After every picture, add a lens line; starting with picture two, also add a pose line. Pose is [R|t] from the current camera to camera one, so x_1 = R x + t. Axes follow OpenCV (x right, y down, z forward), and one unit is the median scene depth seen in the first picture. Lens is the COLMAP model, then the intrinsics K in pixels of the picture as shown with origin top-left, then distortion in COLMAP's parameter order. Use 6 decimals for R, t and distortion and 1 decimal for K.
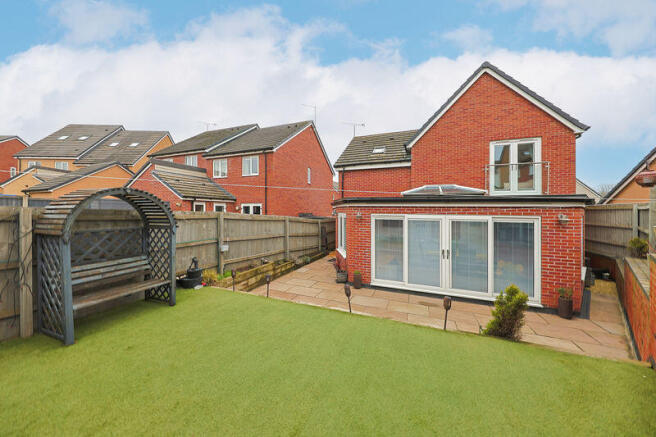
lens RADIAL K [[224.8, 0, 334.9], [0, 224.8, 213.6], [0, 0, 1]] dist [0.013751, -0.000137]
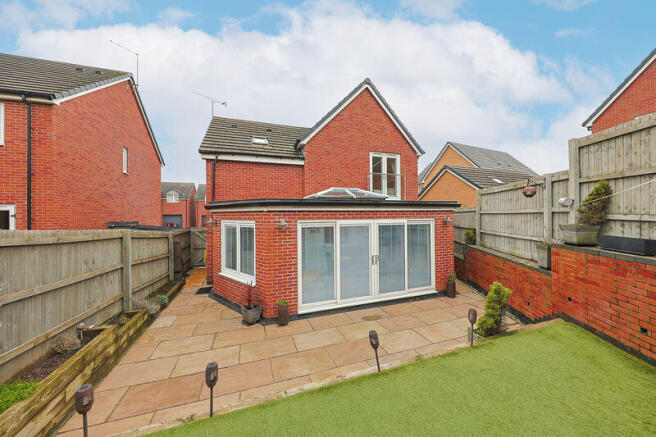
lens RADIAL K [[237.2, 0, 328.8], [0, 237.2, 214.0], [0, 0, 1]] dist [0.005228, -0.001379]
pose [[0.750680, -0.015470, 0.660485, -0.254339], [0.024086, 0.999702, -0.003959, -0.013734], [-0.660227, 0.018881, 0.750829, 0.286125]]
